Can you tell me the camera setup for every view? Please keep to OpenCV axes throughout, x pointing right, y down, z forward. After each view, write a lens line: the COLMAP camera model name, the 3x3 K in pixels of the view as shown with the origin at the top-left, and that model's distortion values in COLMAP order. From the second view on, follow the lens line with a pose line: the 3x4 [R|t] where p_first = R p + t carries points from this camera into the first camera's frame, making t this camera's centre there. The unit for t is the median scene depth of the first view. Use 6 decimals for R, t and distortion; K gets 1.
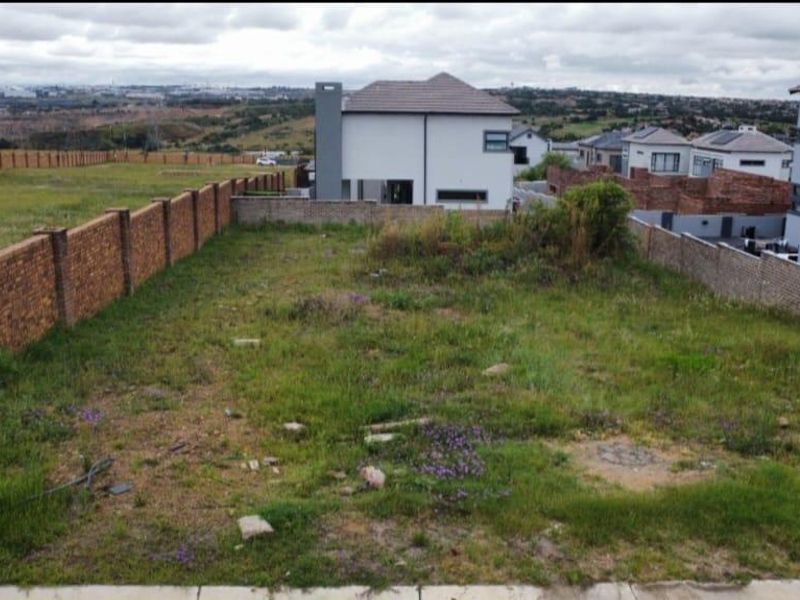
lens RADIAL K [[855.0, 0, 402.9], [0, 855.0, 302.3], [0, 0, 1]] dist [-0.097127, 0.000000]
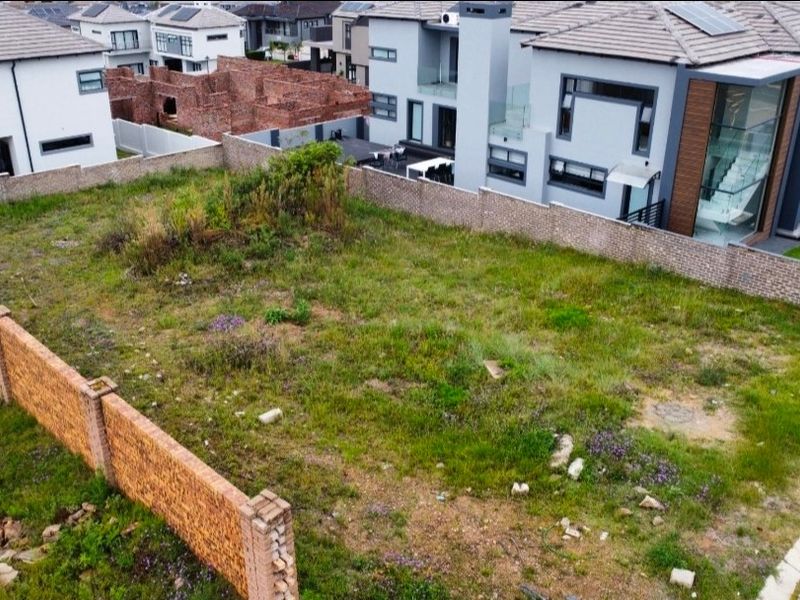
lens RADIAL K [[800.3, 0, 400.5], [0, 800.3, 295.8], [0, 0, 1]] dist [-0.023342, 0.000000]
pose [[0.730864, -0.289252, 0.618200, -0.395503], [0.159223, 0.953023, 0.257674, -0.201043], [-0.663691, -0.089893, 0.742586, 0.110123]]
